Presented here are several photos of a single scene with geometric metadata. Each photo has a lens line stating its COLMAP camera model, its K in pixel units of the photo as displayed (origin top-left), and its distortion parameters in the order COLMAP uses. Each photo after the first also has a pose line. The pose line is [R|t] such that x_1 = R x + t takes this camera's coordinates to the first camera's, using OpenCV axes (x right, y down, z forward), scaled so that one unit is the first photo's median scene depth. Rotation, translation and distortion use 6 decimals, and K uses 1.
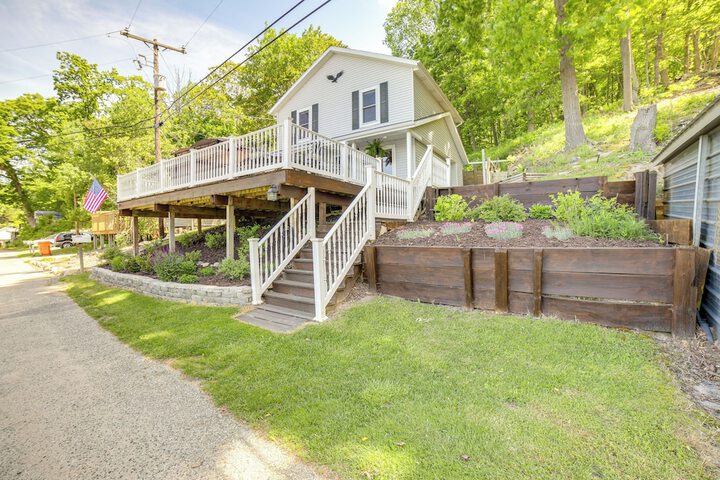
lens RADIAL K [[297.5, 0, 362.6], [0, 297.5, 237.8], [0, 0, 1]] dist [-0.055234, 0.000308]
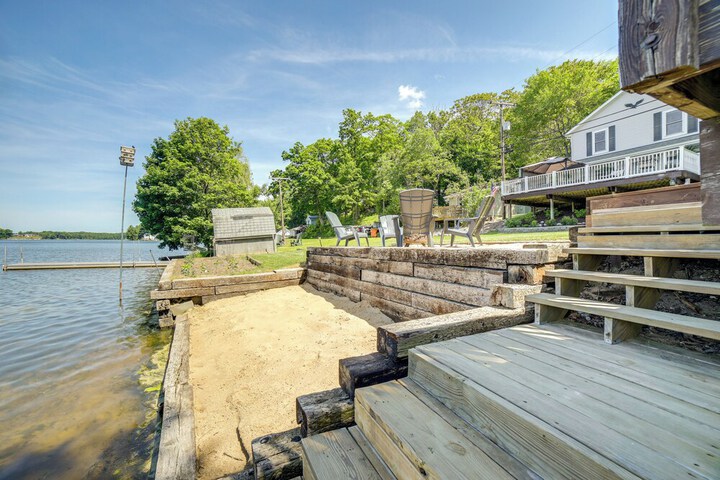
lens RADIAL K [[297.5, 0, 362.6], [0, 297.5, 237.8], [0, 0, 1]] dist [-0.055234, 0.000308]
pose [[0.859890, 0.010254, -0.510376, -0.962200], [-0.024463, 0.999477, -0.021134, 0.287647], [0.509893, 0.030658, 0.859692, -1.519289]]
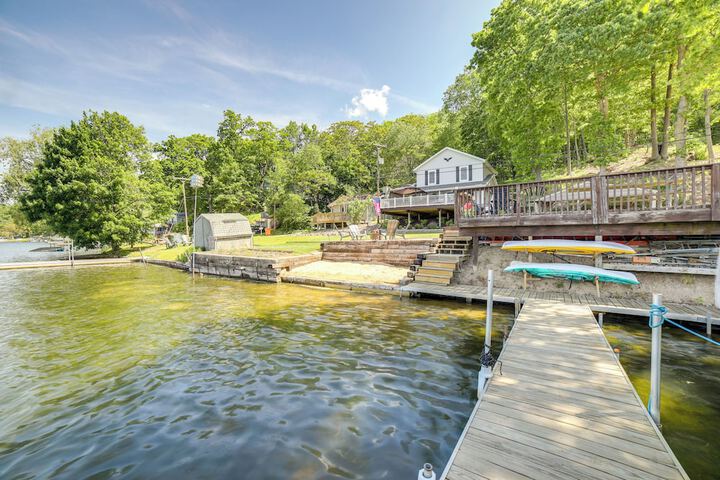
lens RADIAL K [[298.2, 0, 359.7], [0, 298.2, 244.6], [0, 0, 1]] dist [-0.087946, 0.036202]
pose [[0.998762, 0.009293, -0.048877, -1.325655], [-0.009067, 0.999947, 0.004827, 0.313613], [0.048919, -0.004378, 0.998793, -2.853868]]
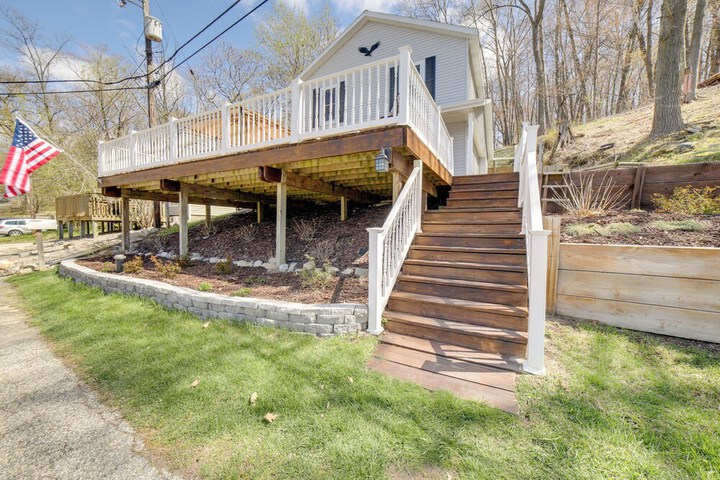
lens RADIAL K [[282.9, 0, 362.7], [0, 282.9, 237.0], [0, 0, 1]] dist [-0.000737, 0.000003]
pose [[0.996429, 0.024001, 0.080948, -0.309905], [-0.024371, 0.999697, 0.003578, 0.014486], [-0.080837, -0.005538, 0.996712, 0.286700]]
